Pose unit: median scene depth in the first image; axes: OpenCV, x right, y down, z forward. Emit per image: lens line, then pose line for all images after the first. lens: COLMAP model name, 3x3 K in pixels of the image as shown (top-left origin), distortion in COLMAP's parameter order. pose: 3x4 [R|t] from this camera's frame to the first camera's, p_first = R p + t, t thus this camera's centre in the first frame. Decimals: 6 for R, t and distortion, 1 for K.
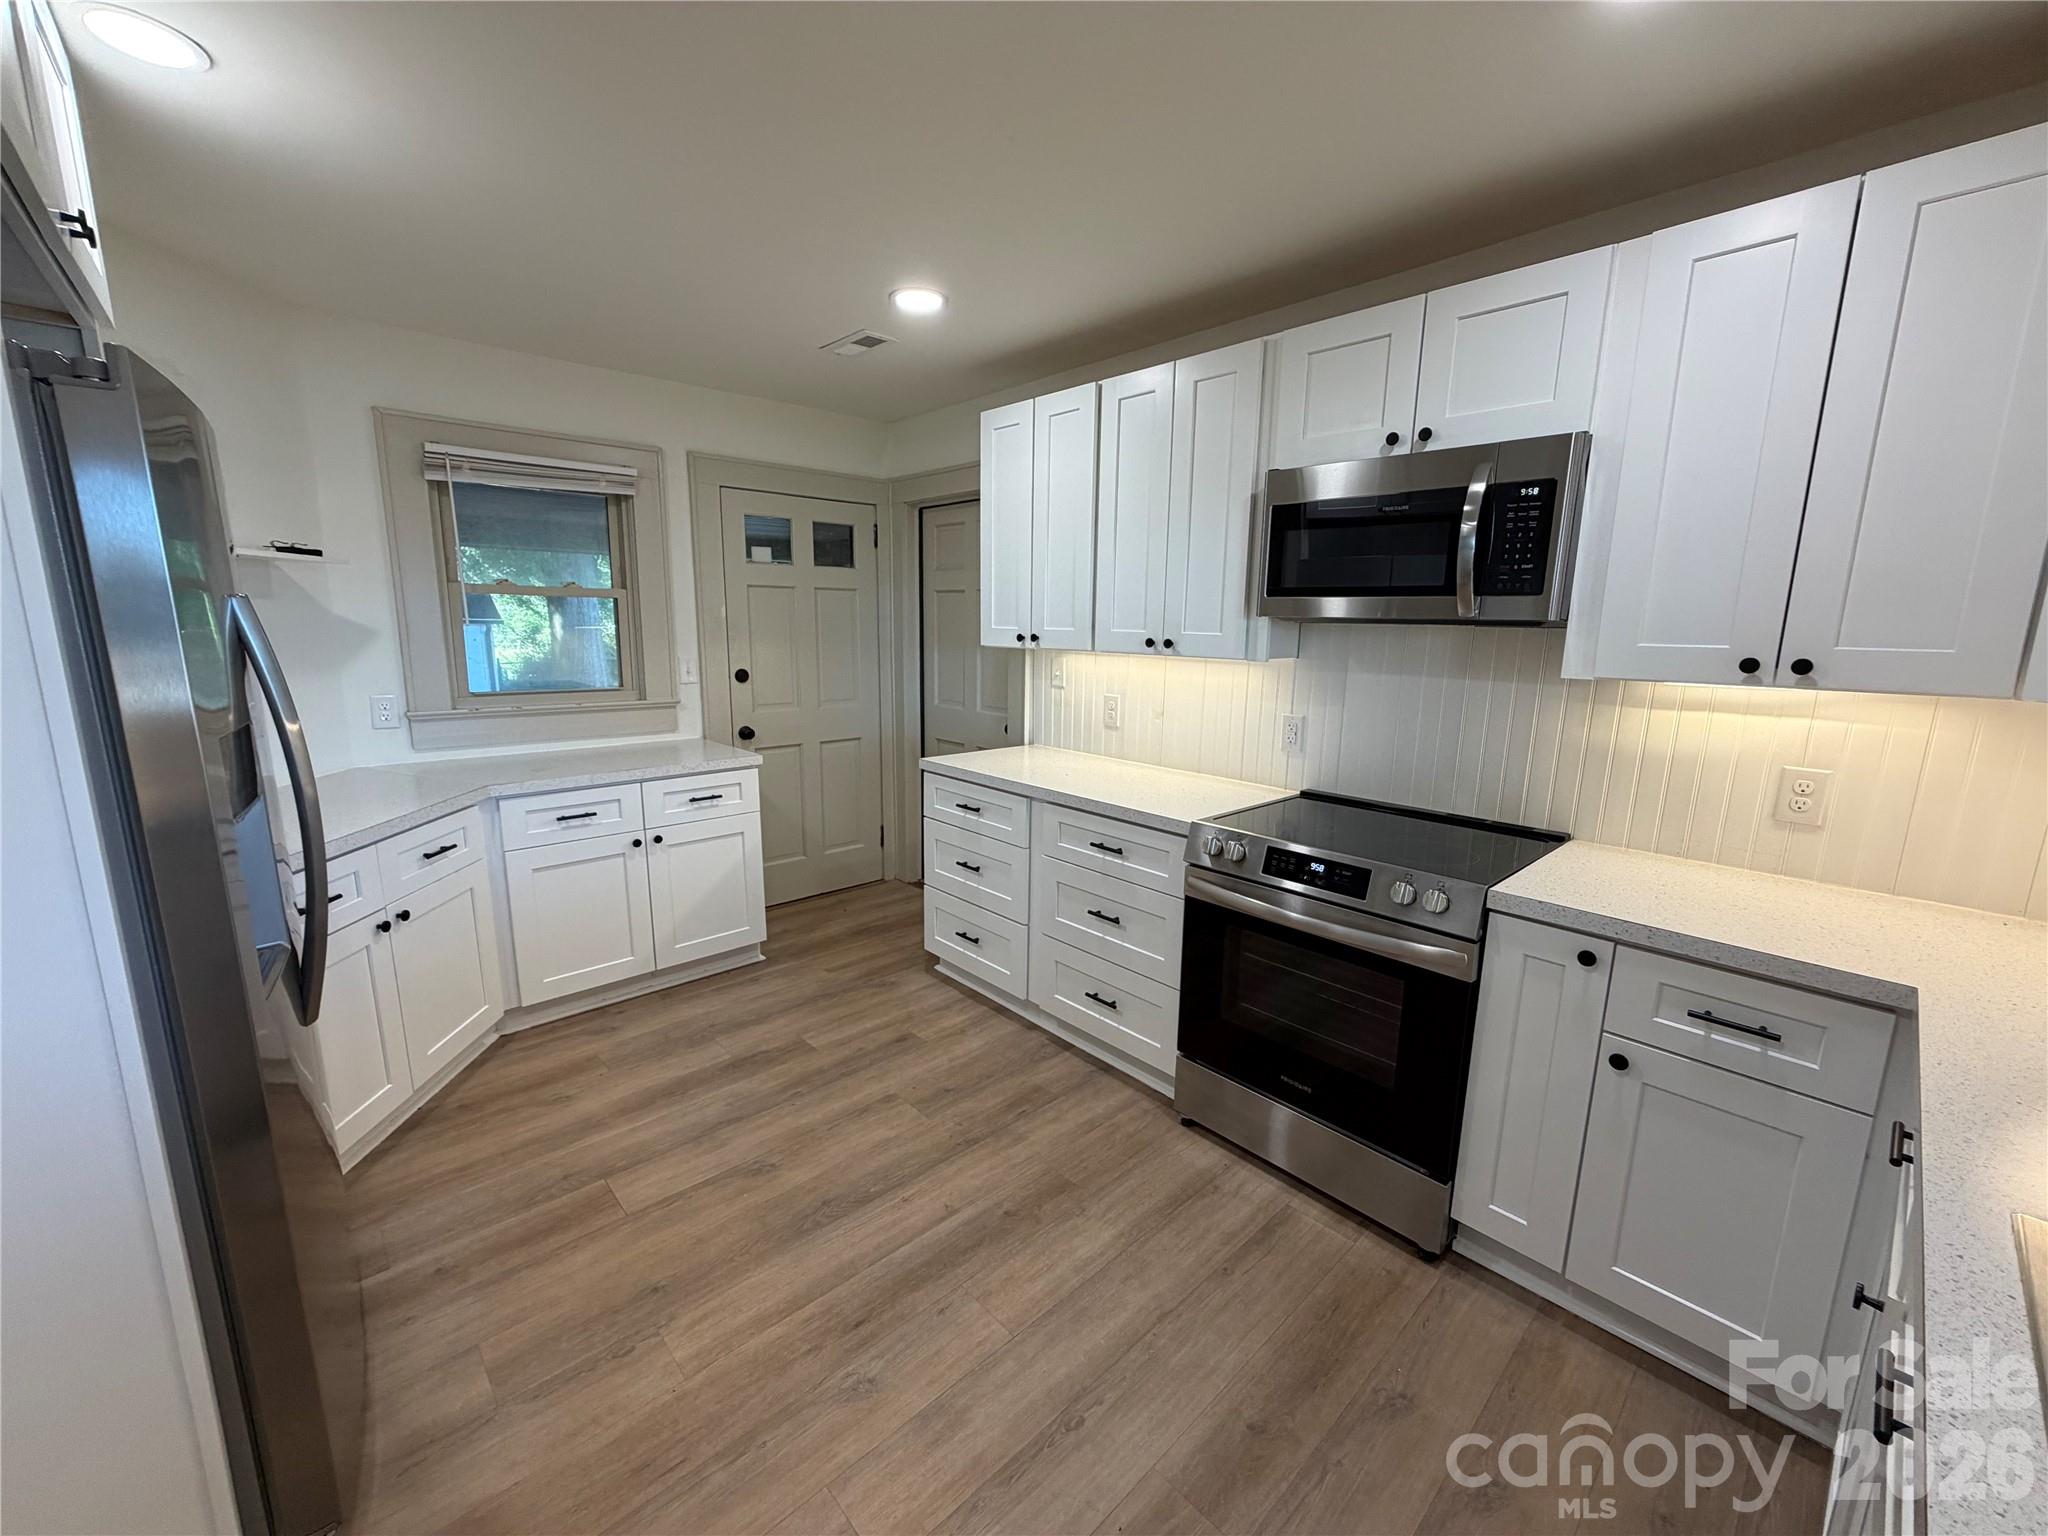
lens RADIAL K [[814.8, 0, 1019.5], [0, 814.8, 769.3], [0, 0, 1]] dist [-0.002138, 0.000553]
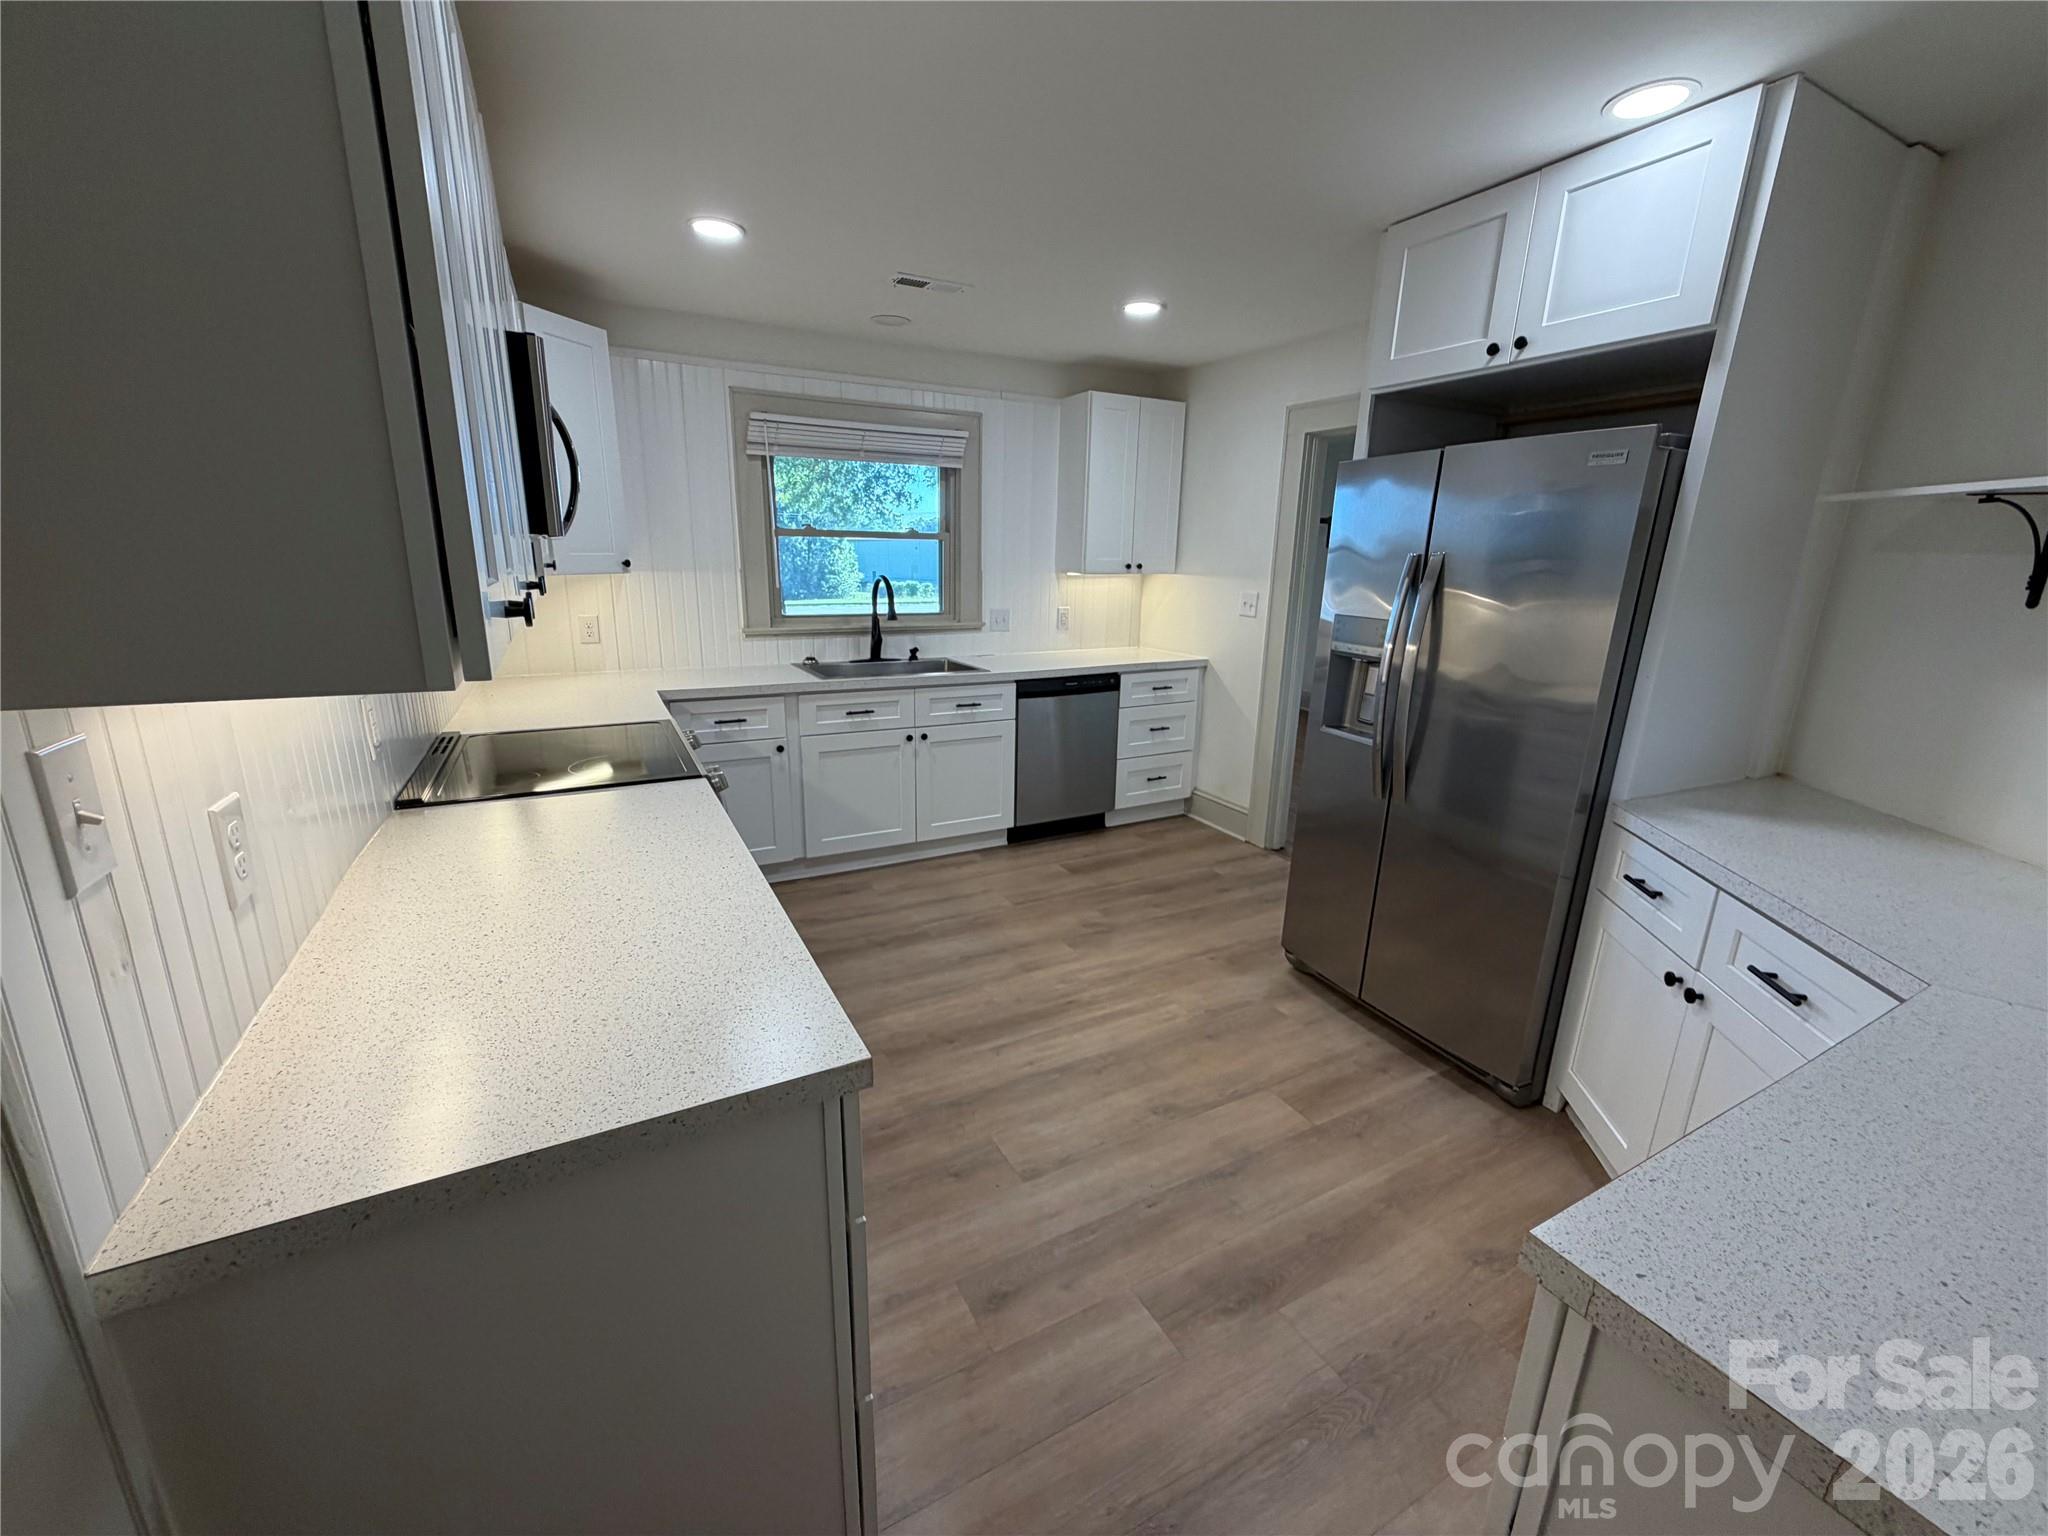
lens RADIAL K [[814.8, 0, 1012.6], [0, 814.8, 765.6], [0, 0, 1]] dist [-0.002138, 0.000553]
pose [[-0.966278, -0.092796, 0.240197, -0.319103], [0.017901, 0.906342, 0.422165, -0.310916], [-0.256876, 0.412229, -0.874118, 1.658395]]
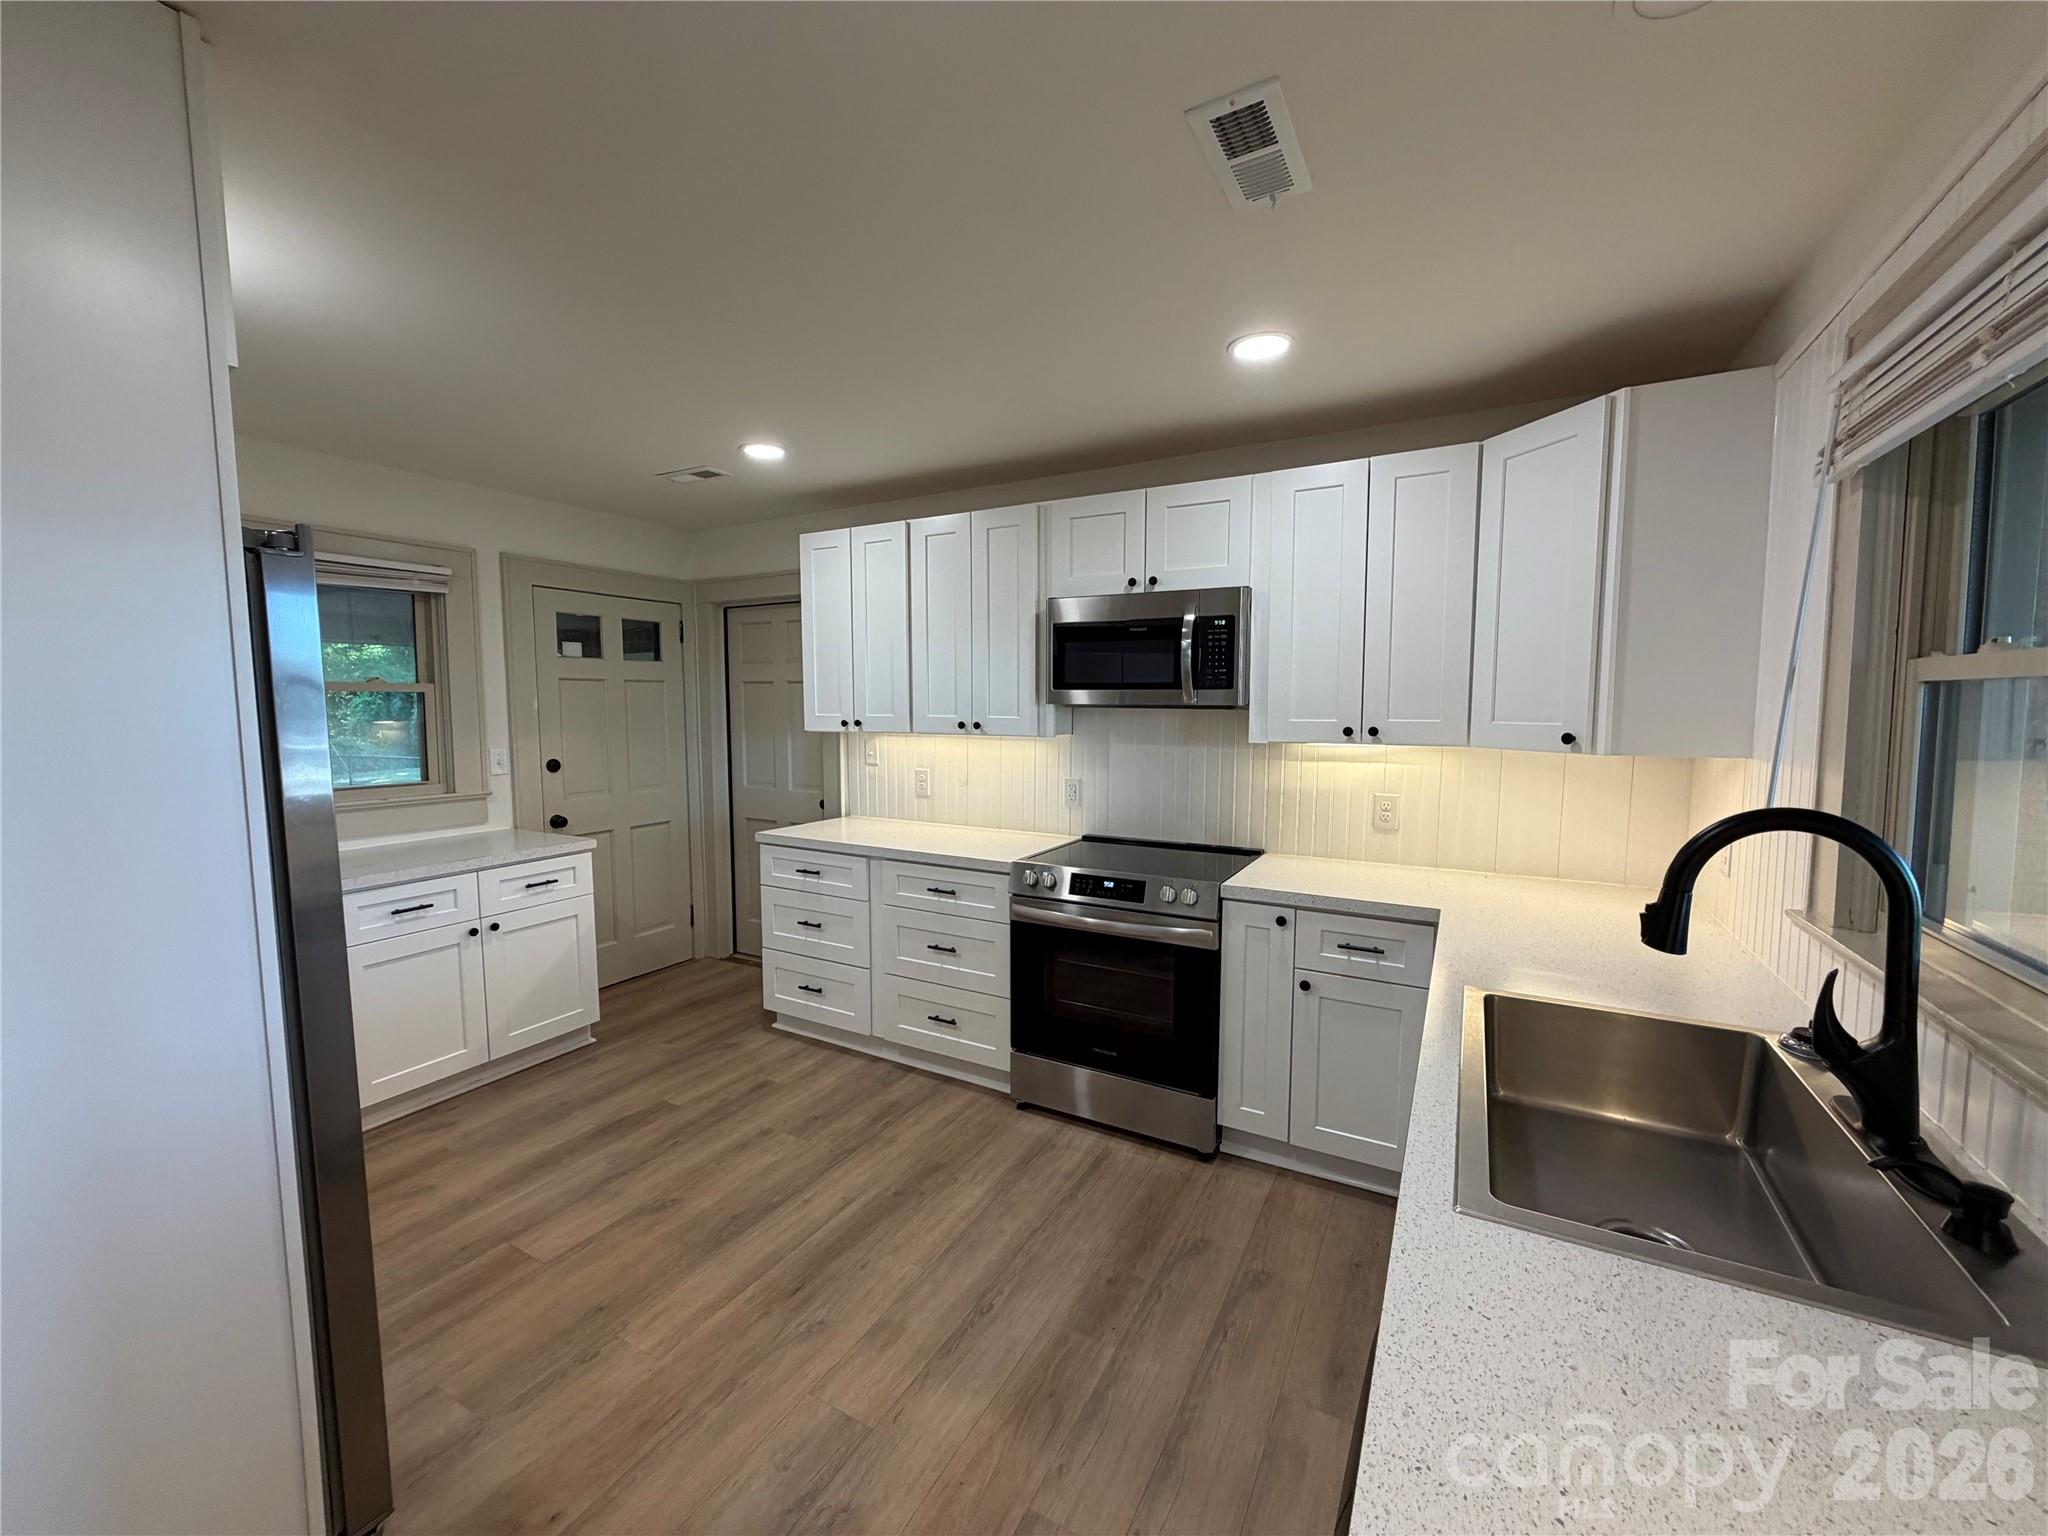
lens RADIAL K [[814.8, 0, 1018.5], [0, 814.8, 768.1], [0, 0, 1]] dist [-0.002138, 0.000553]
pose [[0.950391, -0.037948, 0.308736, -0.169261], [0.068742, 0.993613, -0.089482, 0.032581], [-0.303368, 0.106266, 0.946929, -0.239228]]
